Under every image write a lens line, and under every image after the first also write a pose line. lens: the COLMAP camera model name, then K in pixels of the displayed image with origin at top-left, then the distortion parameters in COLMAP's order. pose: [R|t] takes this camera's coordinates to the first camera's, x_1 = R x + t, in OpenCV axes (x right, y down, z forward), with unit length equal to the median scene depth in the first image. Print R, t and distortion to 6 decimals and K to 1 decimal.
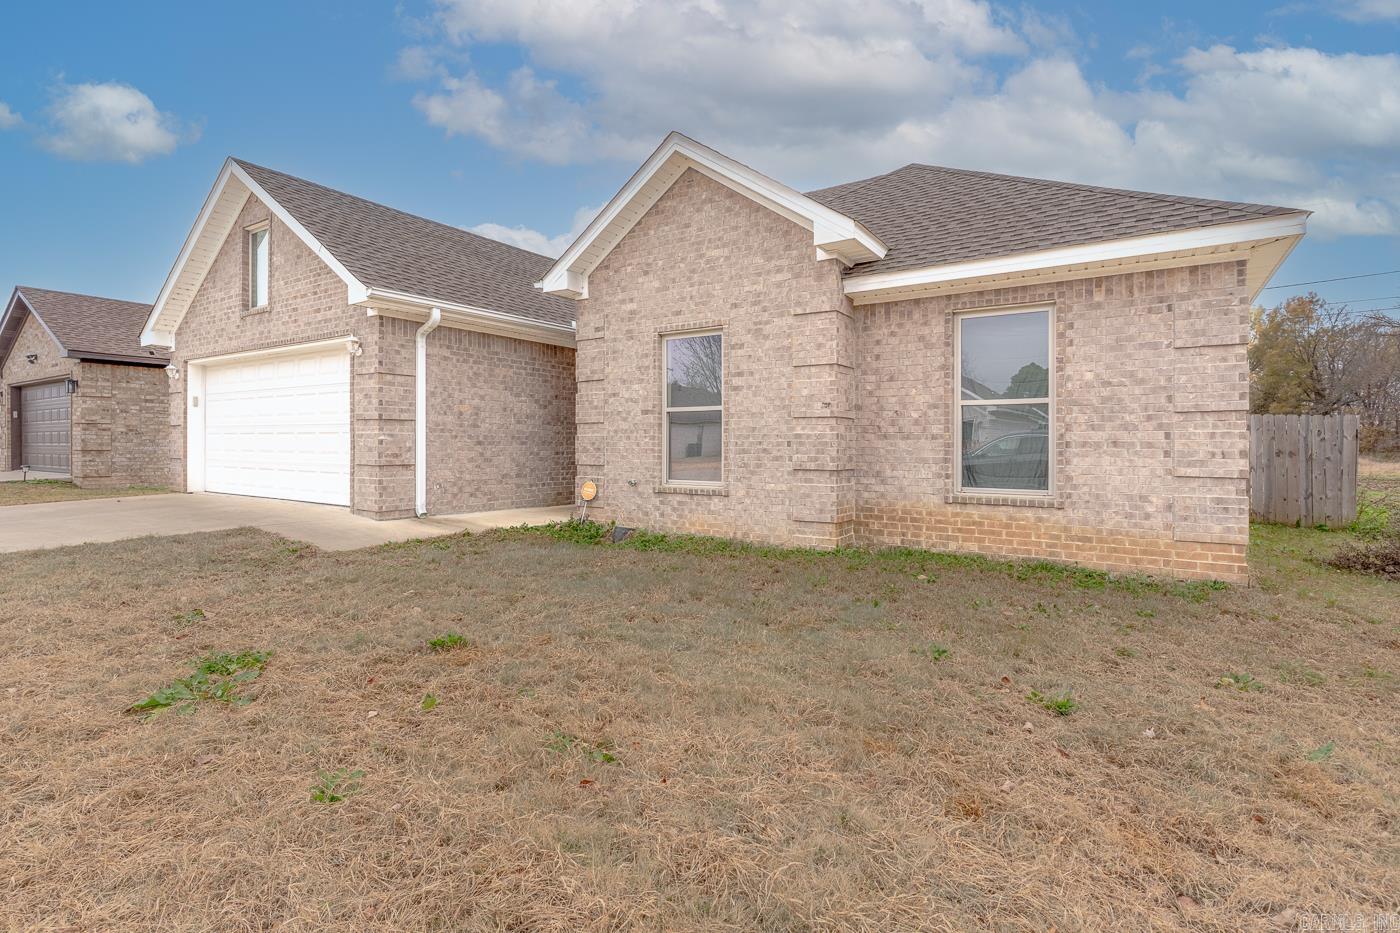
lens RADIAL K [[675.5, 0, 703.4], [0, 675.5, 445.2], [0, 0, 1]] dist [0.003279, 0.000191]
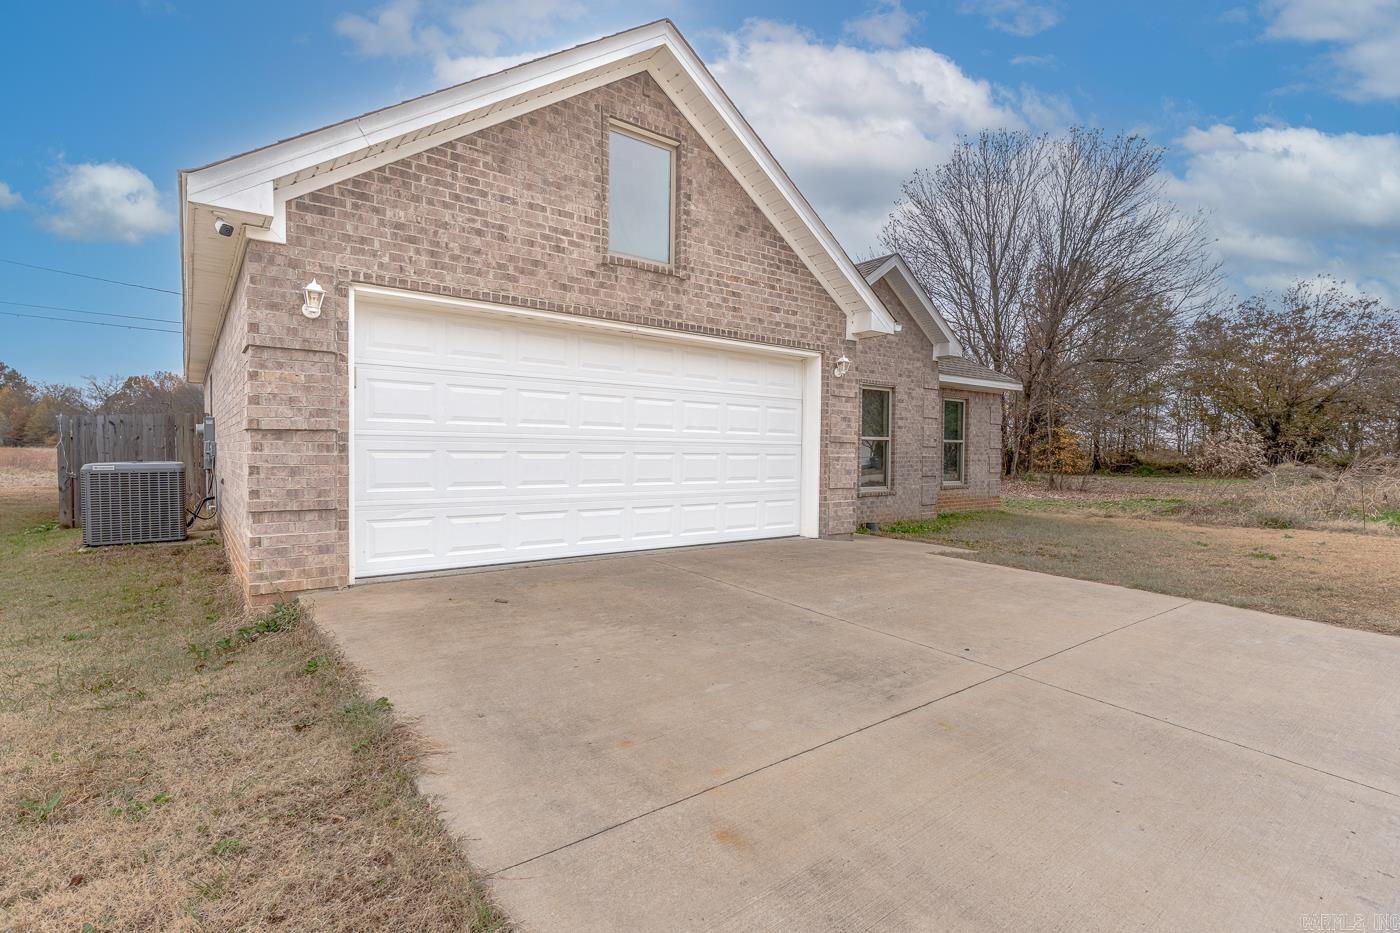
lens RADIAL K [[659.7, 0, 700.0], [0, 659.7, 466.5], [0, 0, 1]] dist [-0.000361, -0.000203]
pose [[0.321259, -0.021918, 0.946738, -1.578415], [-0.006432, 0.999659, 0.025326, -0.027328], [-0.946970, -0.014226, 0.321008, 0.941082]]
